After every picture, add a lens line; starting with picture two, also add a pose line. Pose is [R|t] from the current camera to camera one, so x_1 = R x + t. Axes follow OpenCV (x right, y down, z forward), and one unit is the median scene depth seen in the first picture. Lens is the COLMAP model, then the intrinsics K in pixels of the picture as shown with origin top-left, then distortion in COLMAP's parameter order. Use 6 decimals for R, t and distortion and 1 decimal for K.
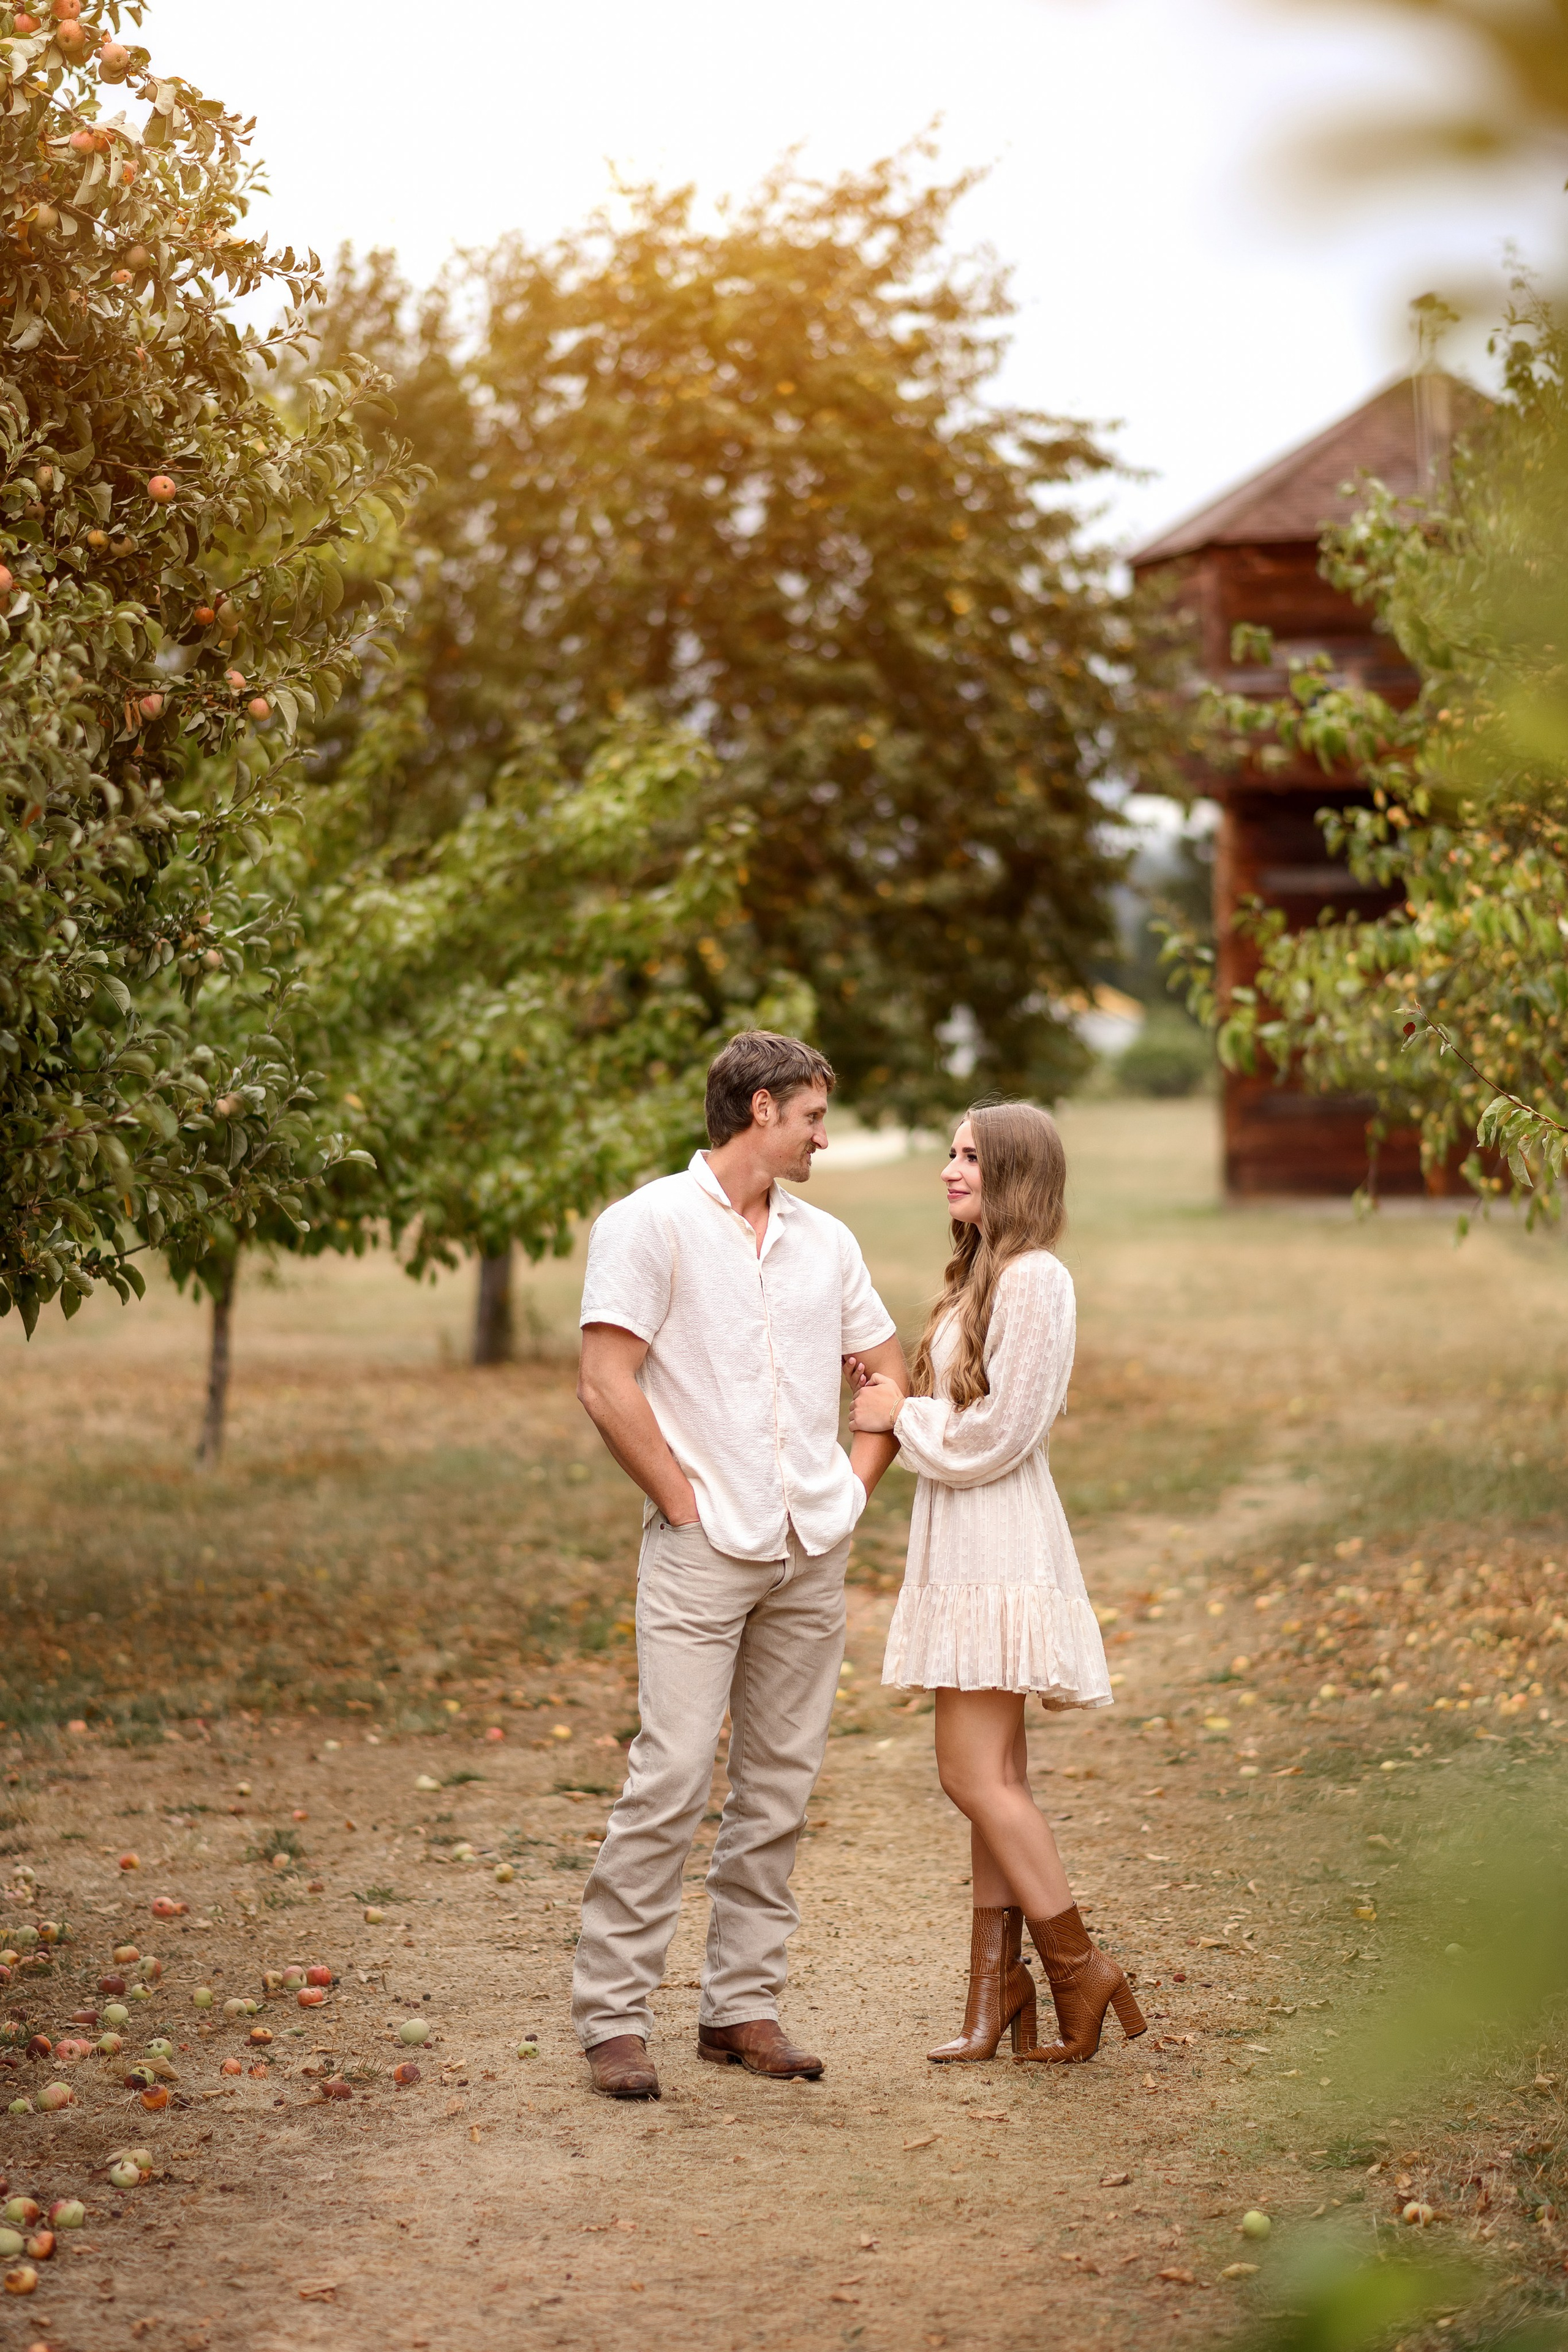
lens RADIAL K [[5189.5, 0, 883.1], [0, 5189.5, 1185.9], [0, 0, 1]] dist [0.006432, 0.000000]
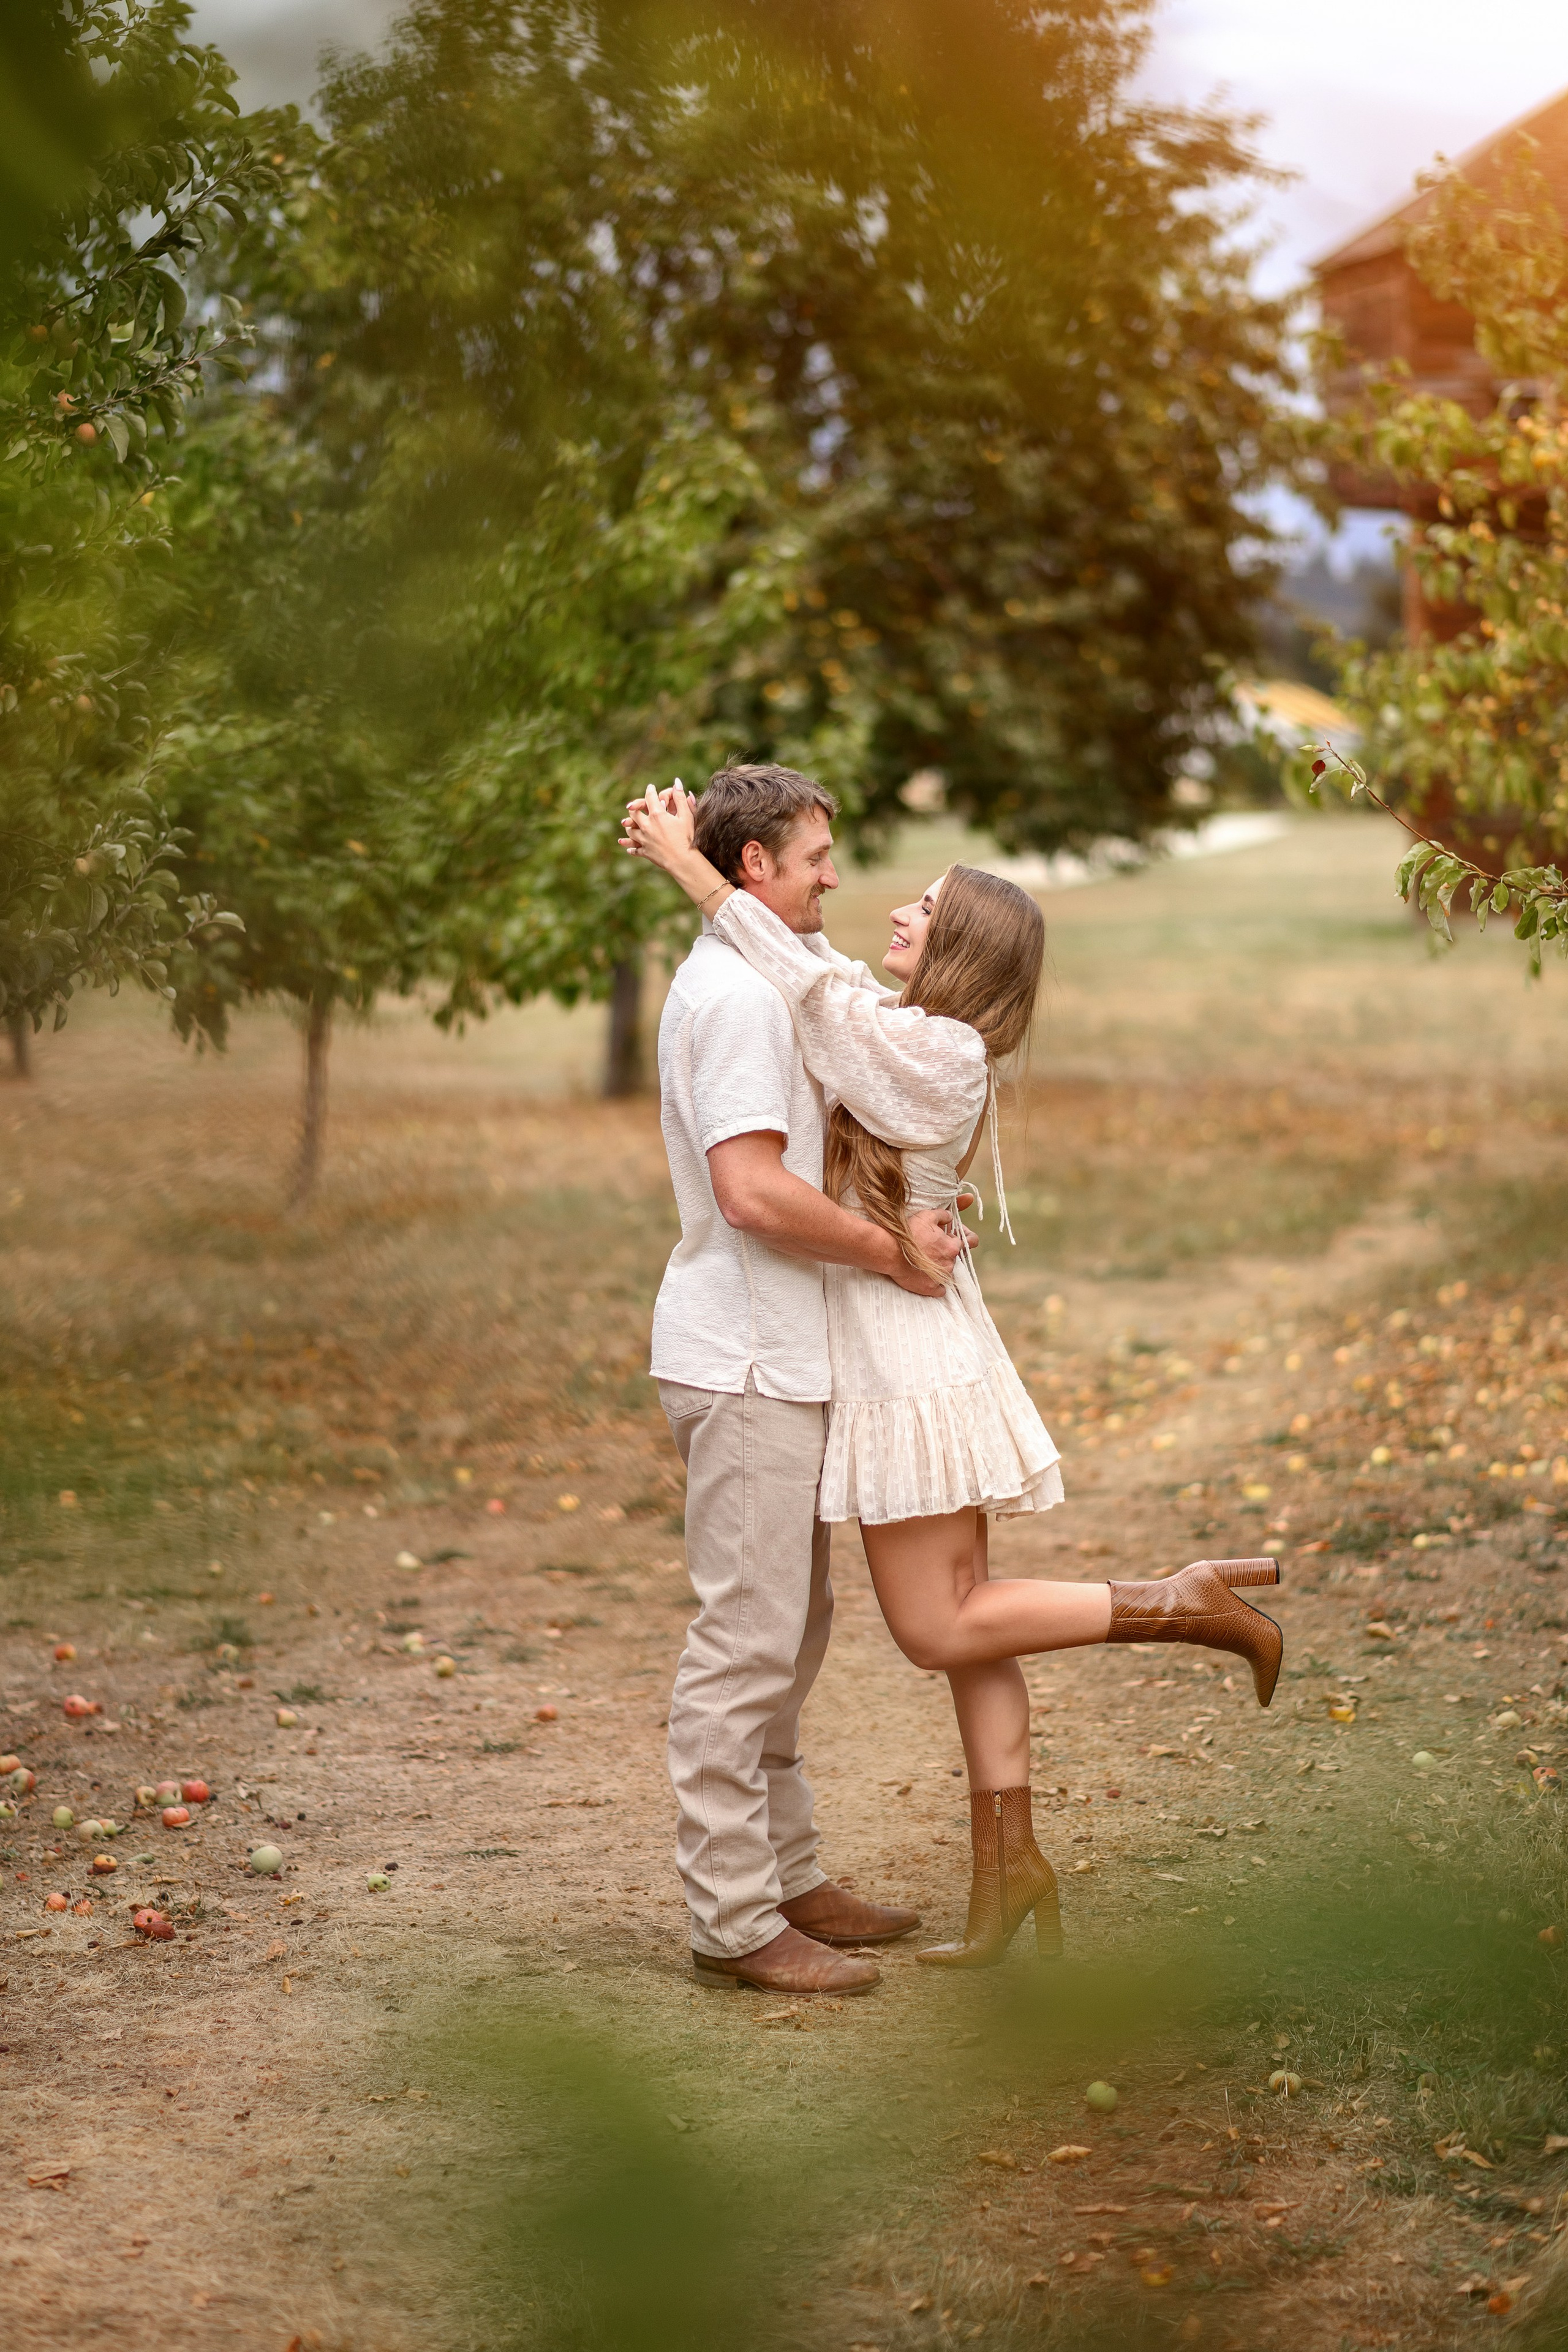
lens RADIAL K [[5189.5, 0, 902.4], [0, 5189.5, 1140.7], [0, 0, 1]] dist [0.006432, 0.000000]
pose [[0.999166, -0.005263, -0.040504, 0.036106], [0.007120, 0.998923, 0.045857, -0.004627], [0.040219, -0.046107, 0.998127, 0.046734]]
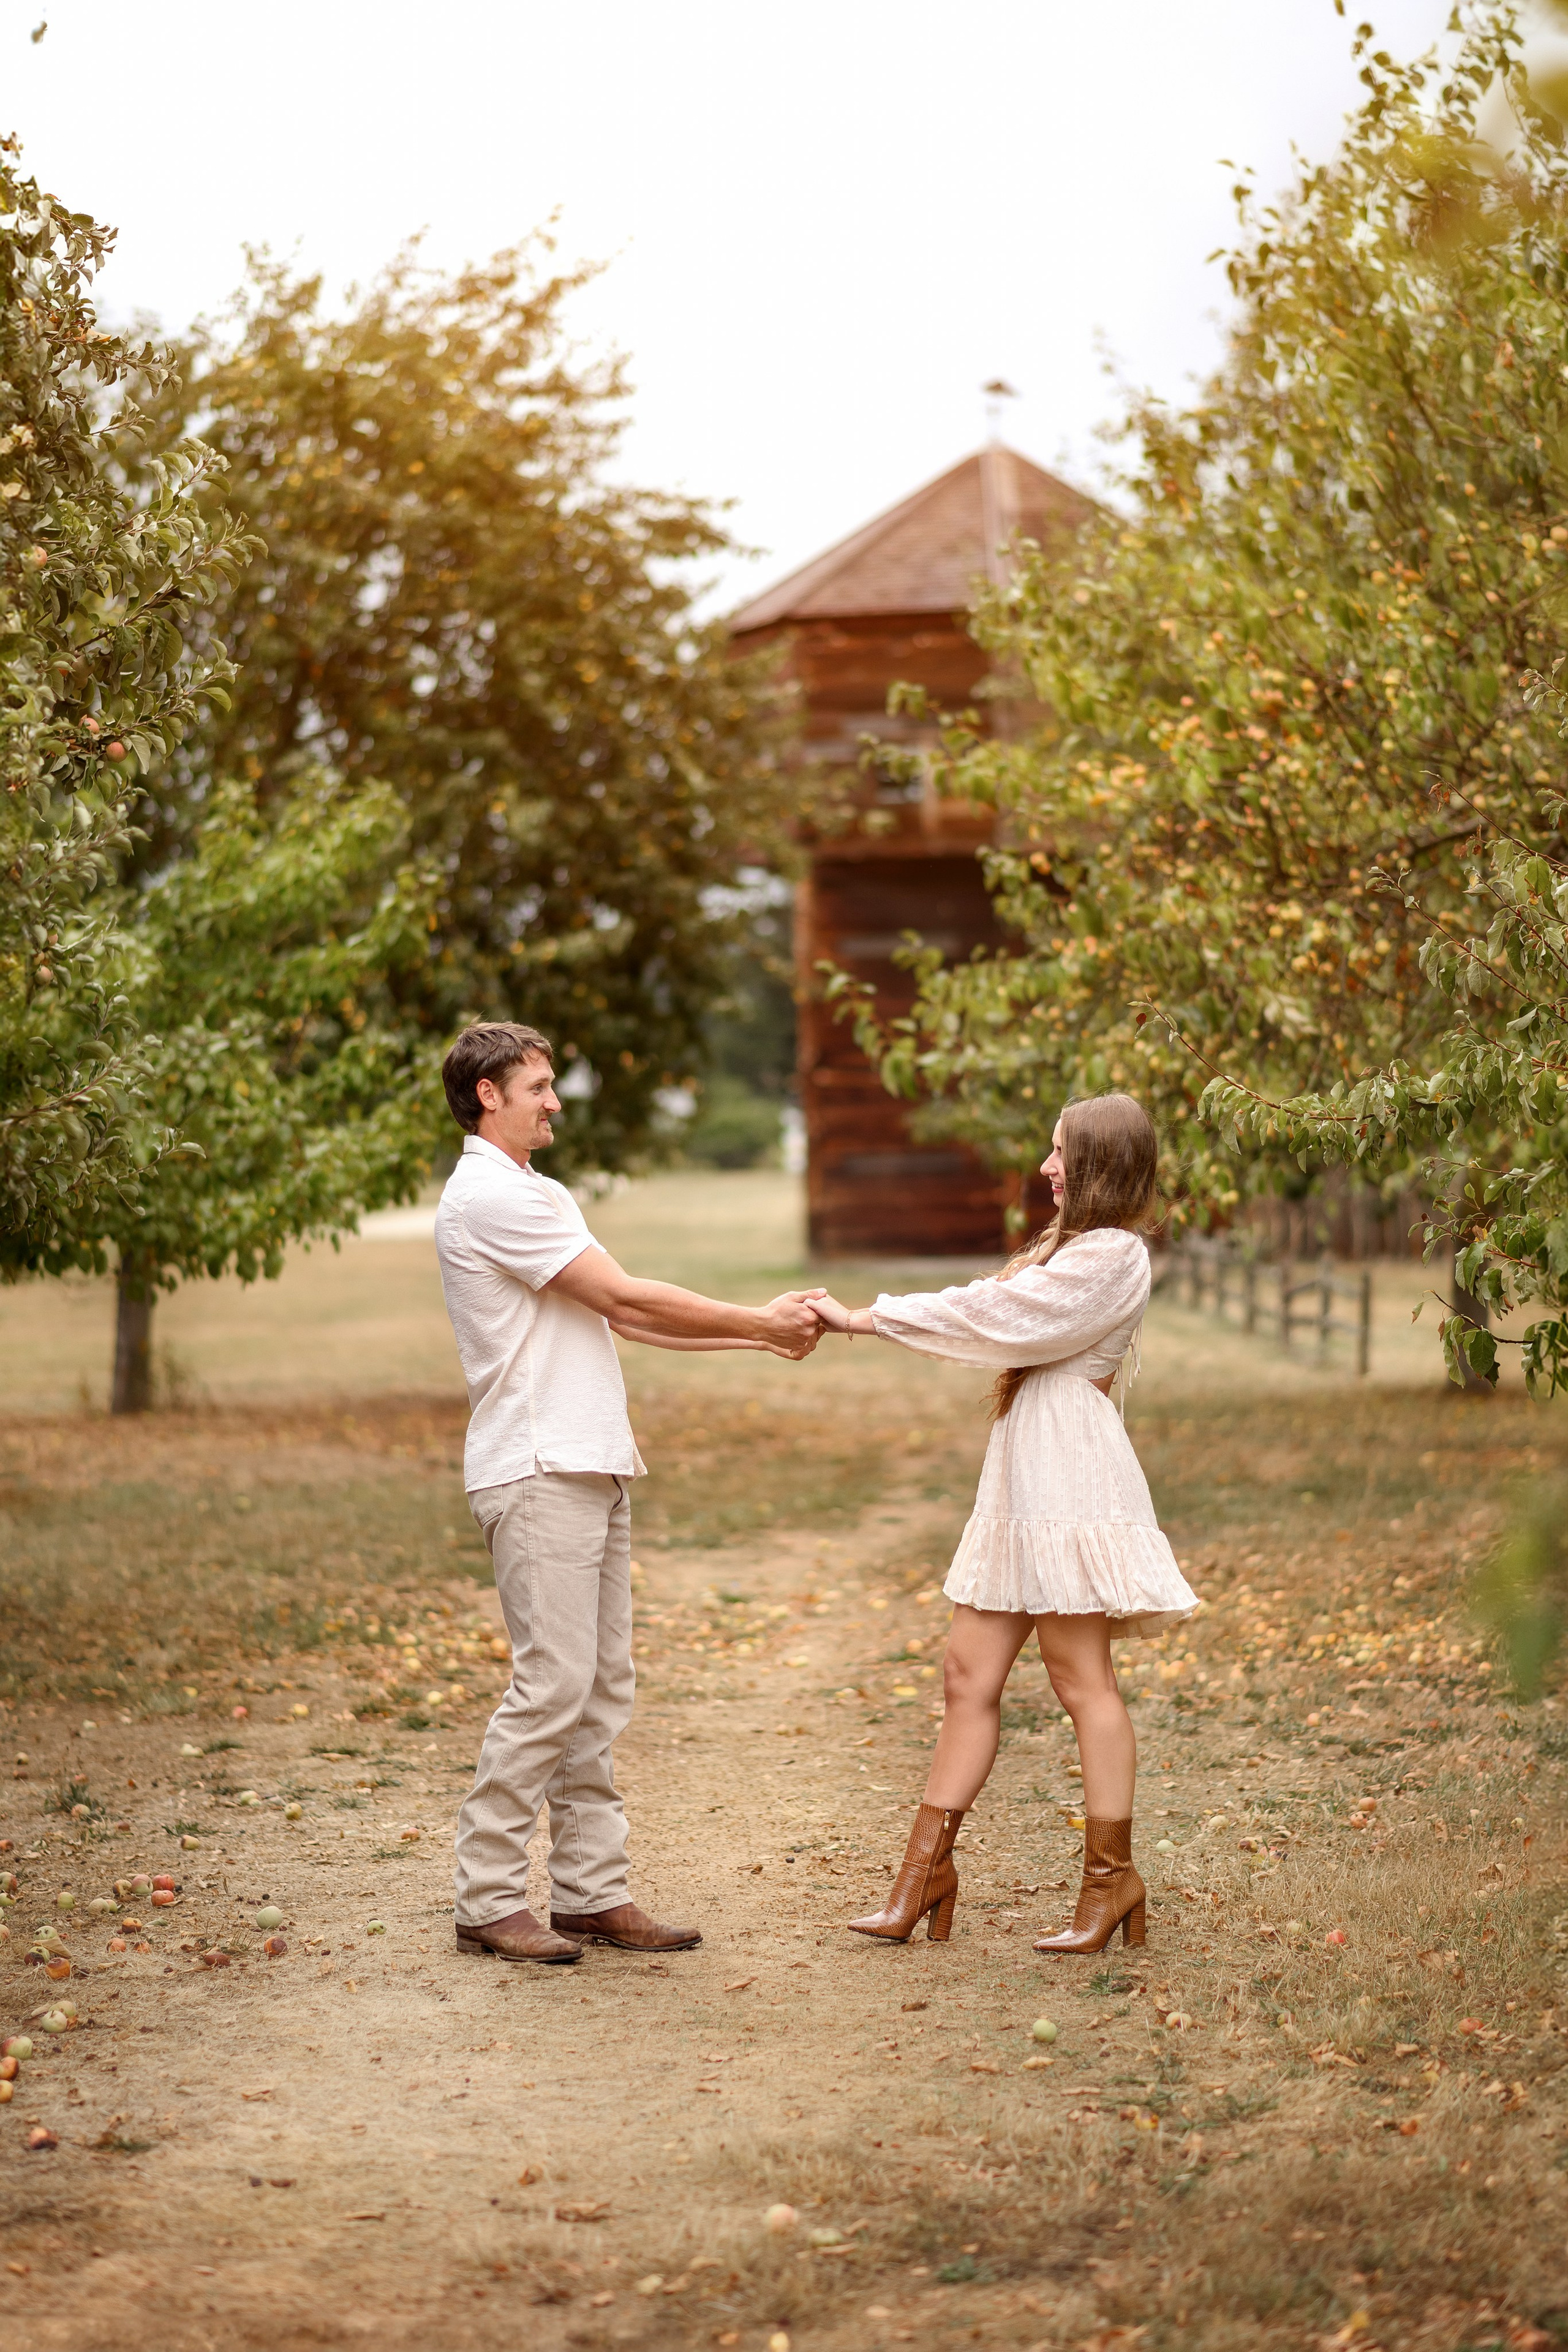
lens RADIAL K [[5189.5, 0, 831.8], [0, 5189.5, 1142.3], [0, 0, 1]] dist [0.006432, 0.000000]
pose [[0.997062, -0.010766, 0.075841, -0.030228], [0.012529, 0.999662, -0.022799, 0.012401], [-0.075570, 0.023682, 0.996859, -0.081526]]
